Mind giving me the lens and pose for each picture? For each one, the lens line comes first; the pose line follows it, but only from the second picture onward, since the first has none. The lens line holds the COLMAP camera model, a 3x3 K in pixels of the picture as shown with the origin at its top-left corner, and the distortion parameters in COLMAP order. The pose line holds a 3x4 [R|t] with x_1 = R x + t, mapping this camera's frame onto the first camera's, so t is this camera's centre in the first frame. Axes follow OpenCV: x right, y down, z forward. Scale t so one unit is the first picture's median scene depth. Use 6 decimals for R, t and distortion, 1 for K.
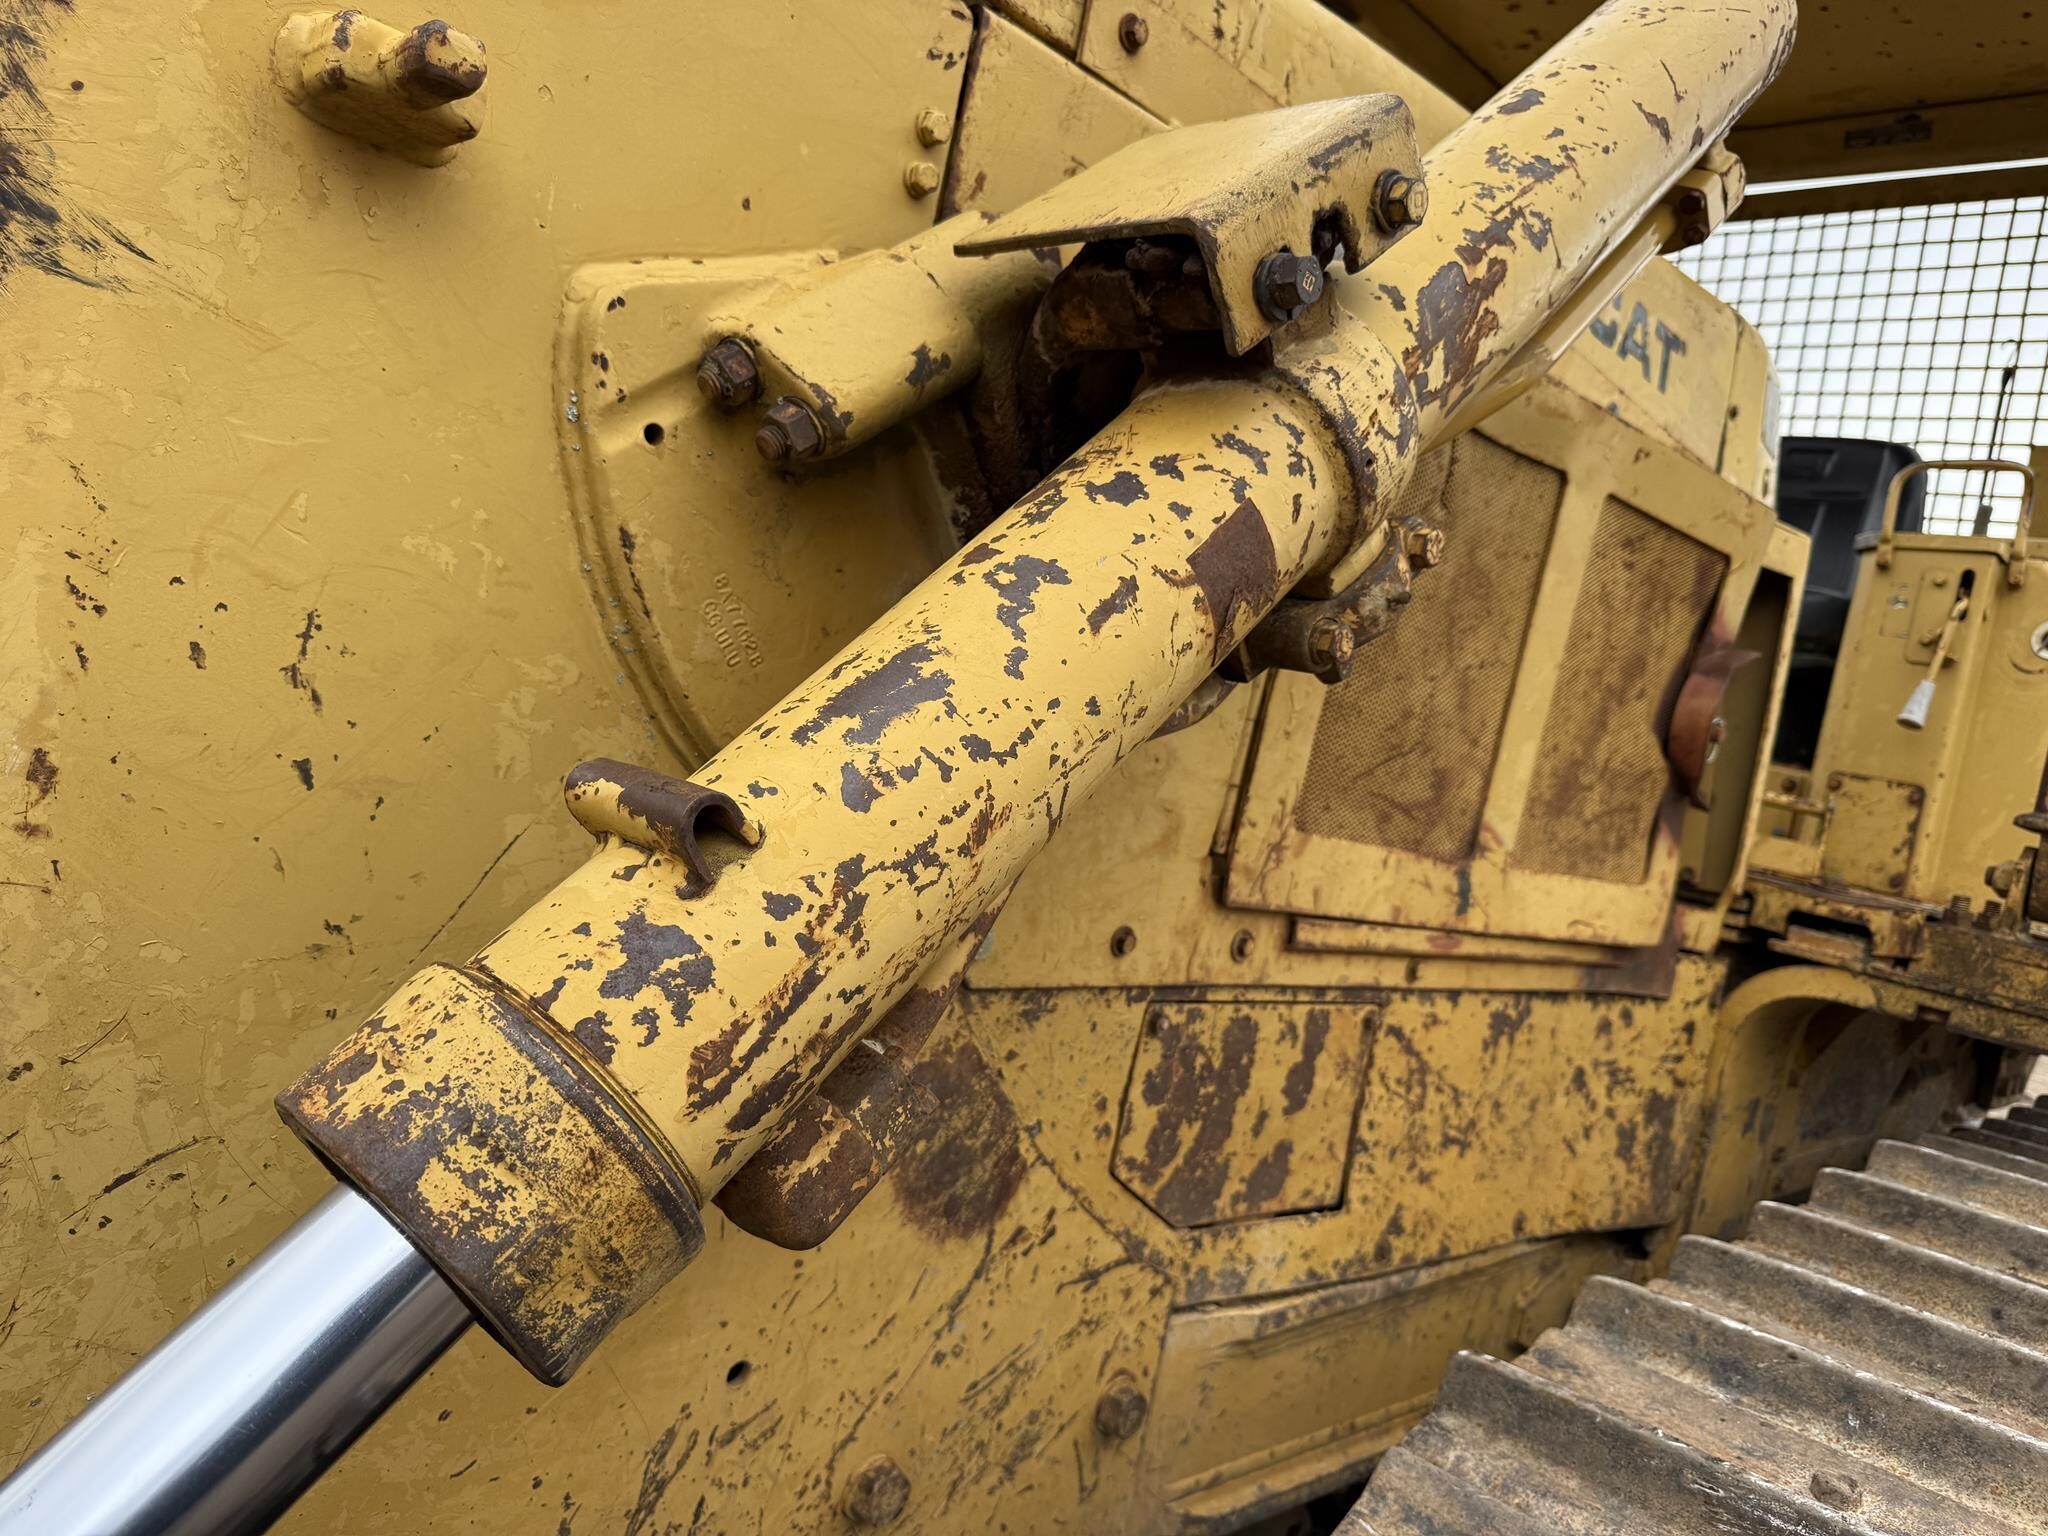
lens RADIAL K [[1446.1, 0, 1034.7], [0, 1446.1, 761.3], [0, 0, 1]] dist [0.150330, -0.356075]
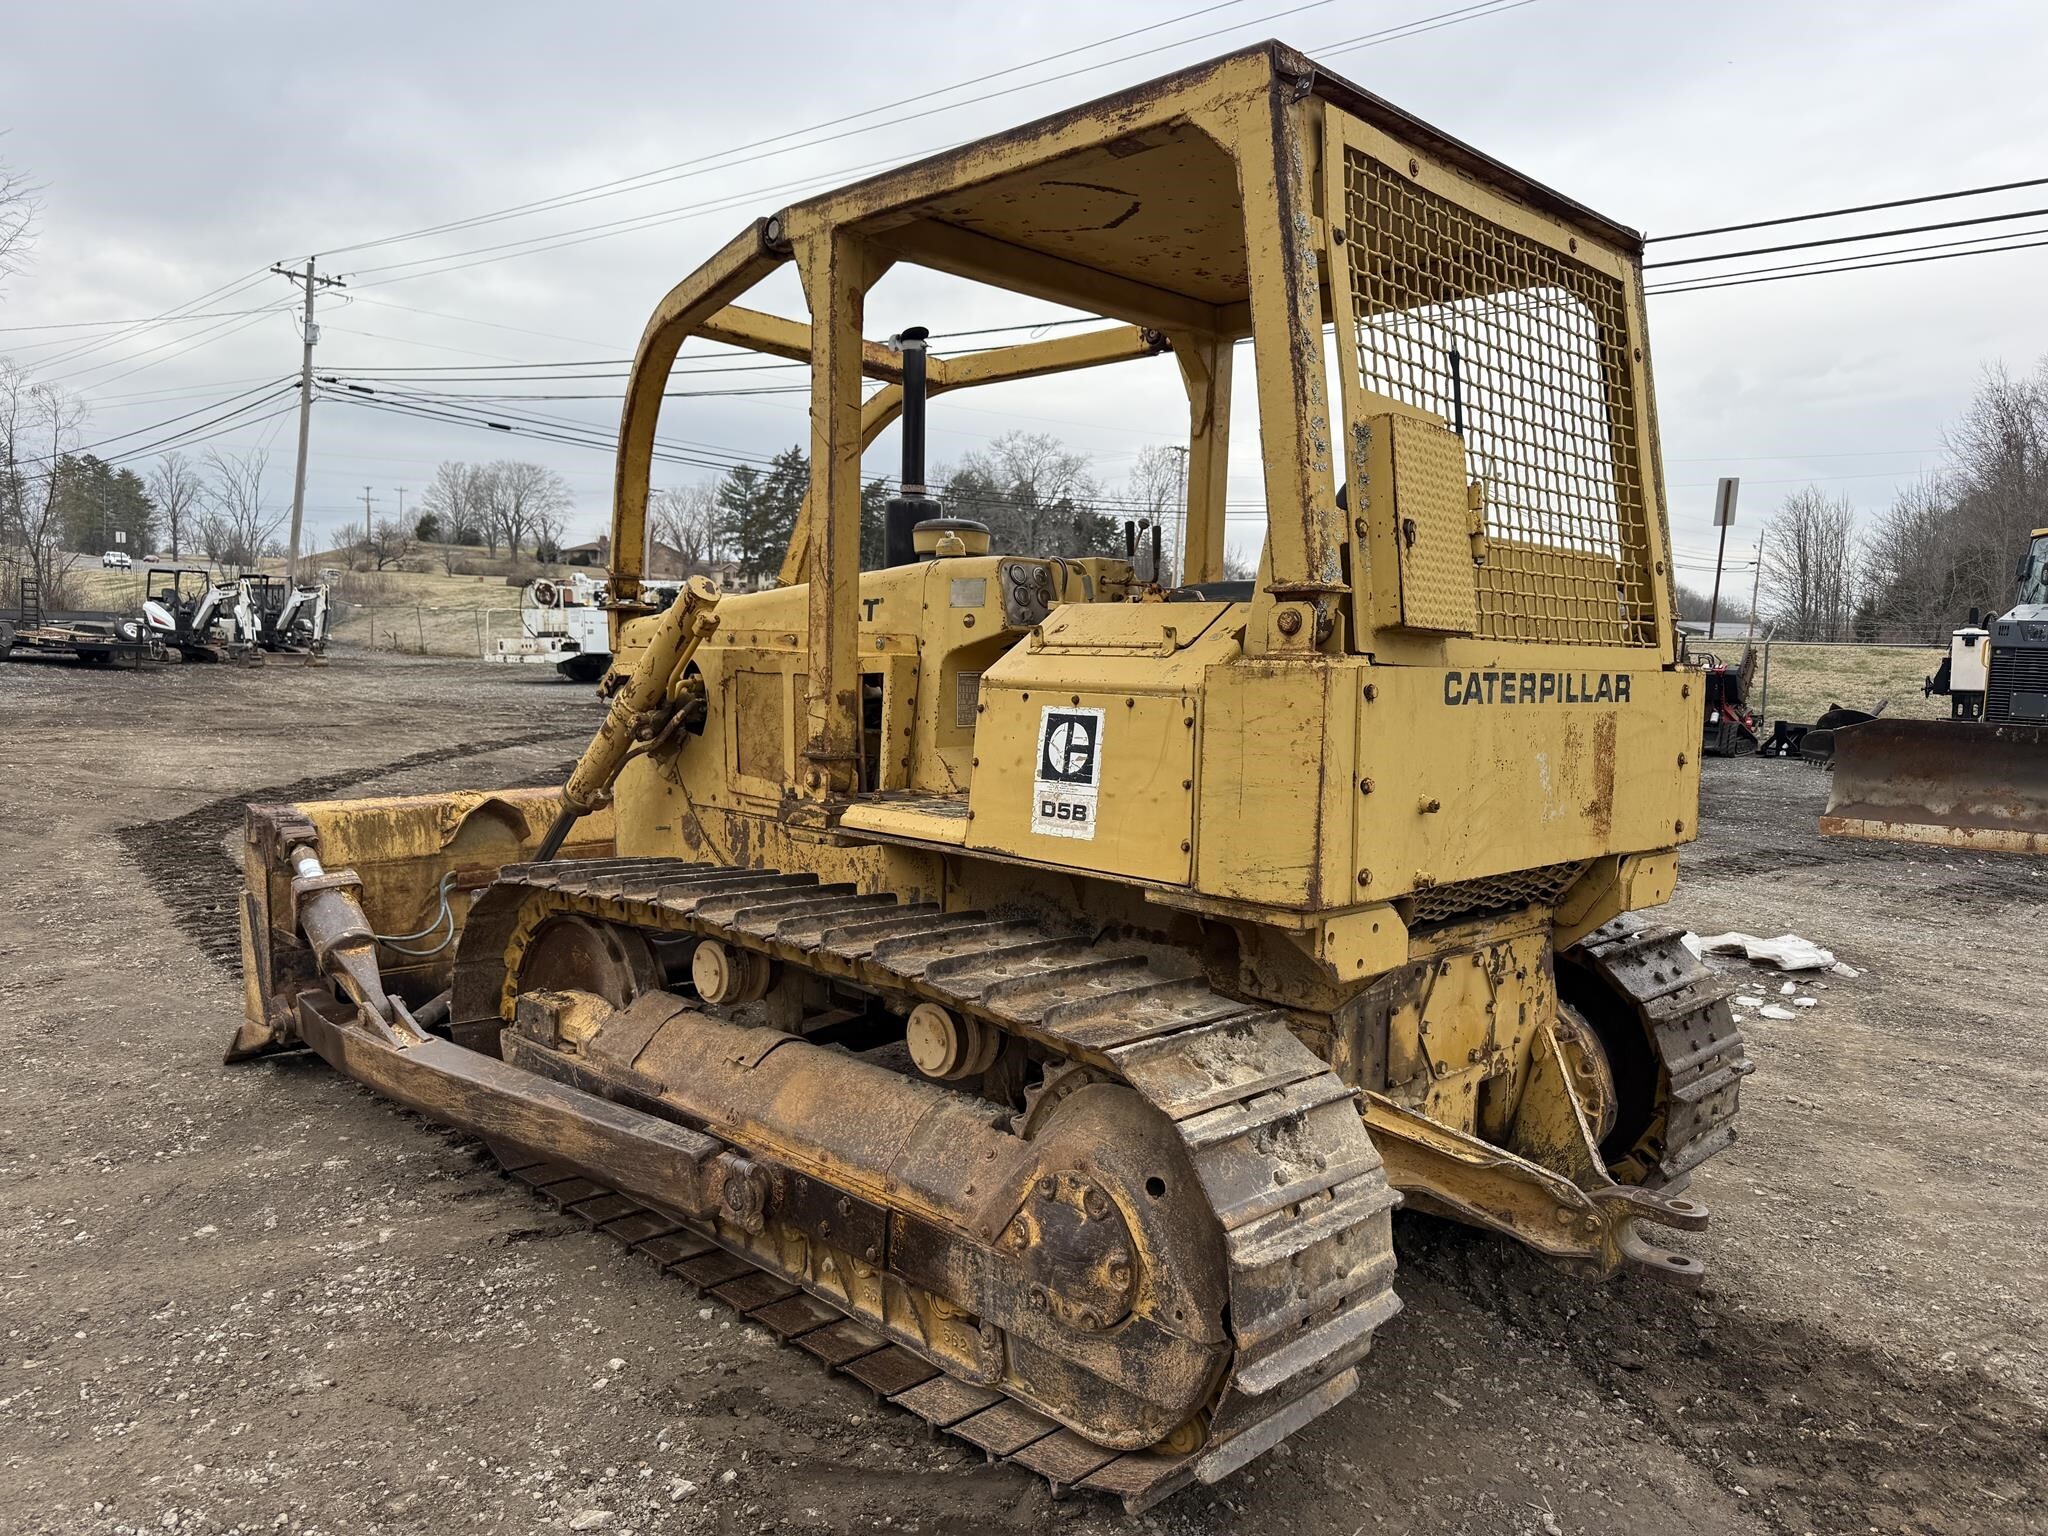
lens RADIAL K [[1431.1, 0, 1031.1], [0, 1431.1, 778.2], [0, 0, 1]] dist [0.122267, -0.170385]
pose [[0.000995, -0.113263, -0.993565, 4.143613], [-0.069869, 0.991129, -0.113055, 0.451160], [0.997556, 0.069532, -0.006927, 1.772791]]
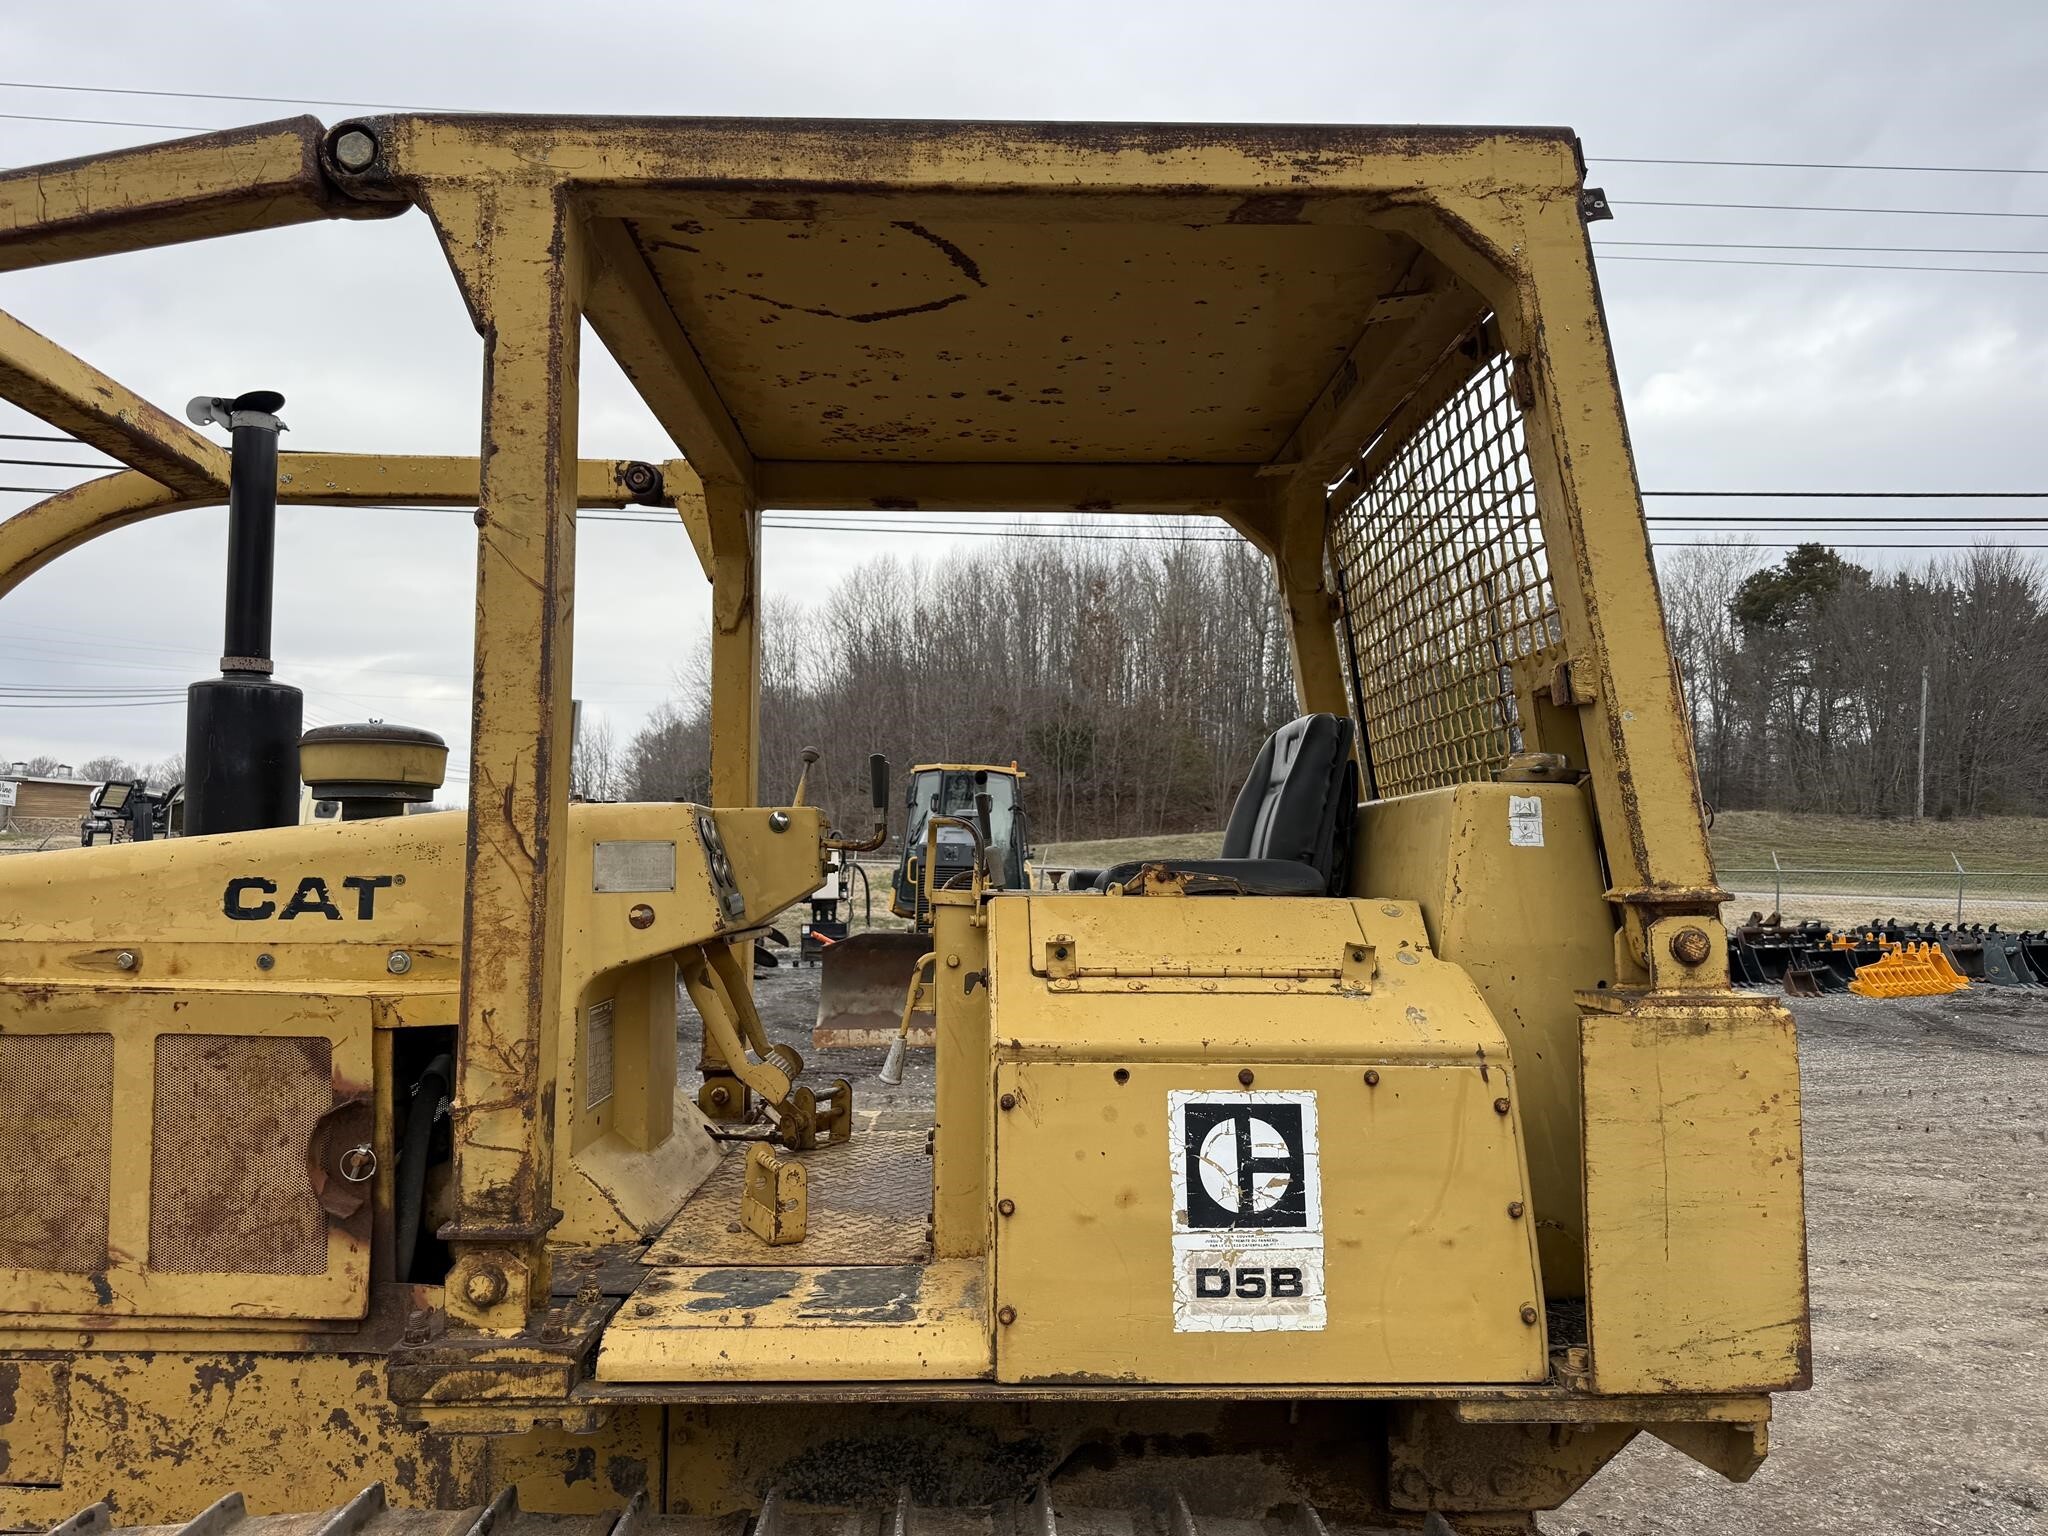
lens RADIAL K [[1437.4, 0, 1013.9], [0, 1437.4, 777.4], [0, 0, 1]] dist [0.037615, -0.040161]
pose [[0.706820, -0.242382, -0.664572, 2.461957], [0.109207, 0.965592, -0.236020, 0.030804], [0.698913, 0.094247, 0.708970, 0.542625]]
